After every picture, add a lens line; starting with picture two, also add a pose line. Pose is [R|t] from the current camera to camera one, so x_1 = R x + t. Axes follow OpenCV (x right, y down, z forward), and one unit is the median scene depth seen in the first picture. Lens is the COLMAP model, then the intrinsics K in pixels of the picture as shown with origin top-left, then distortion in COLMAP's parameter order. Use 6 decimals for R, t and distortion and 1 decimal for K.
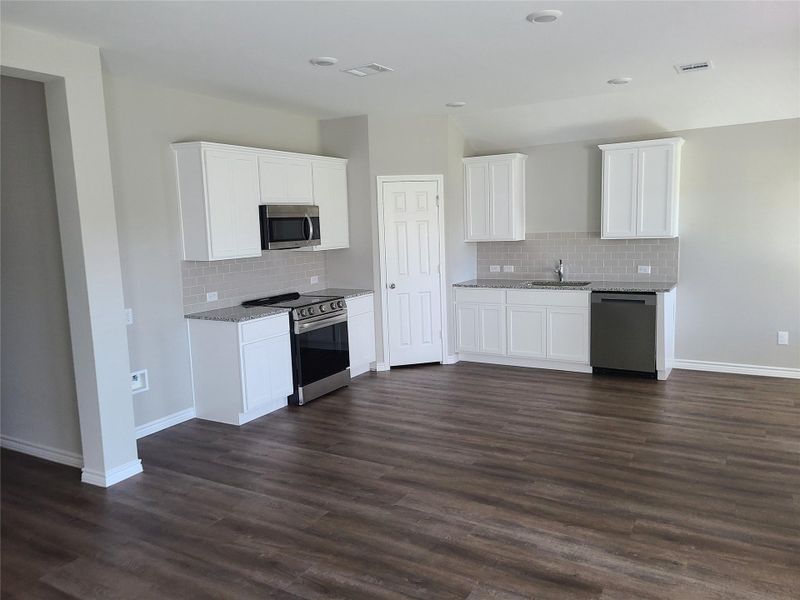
lens RADIAL K [[592.9, 0, 401.1], [0, 592.9, 304.6], [0, 0, 1]] dist [0.019776, 0.002298]
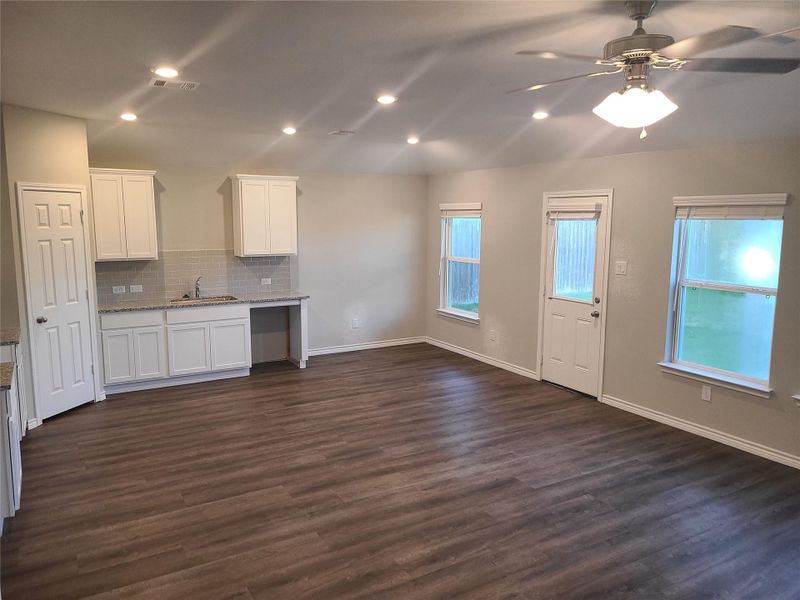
lens RADIAL K [[592.9, 0, 402.2], [0, 592.9, 297.7], [0, 0, 1]] dist [0.019776, 0.002298]
pose [[0.501051, -0.084356, 0.861297, -0.648413], [0.103793, 0.993912, 0.036964, -0.056476], [-0.859171, 0.070876, 0.506756, 0.229219]]
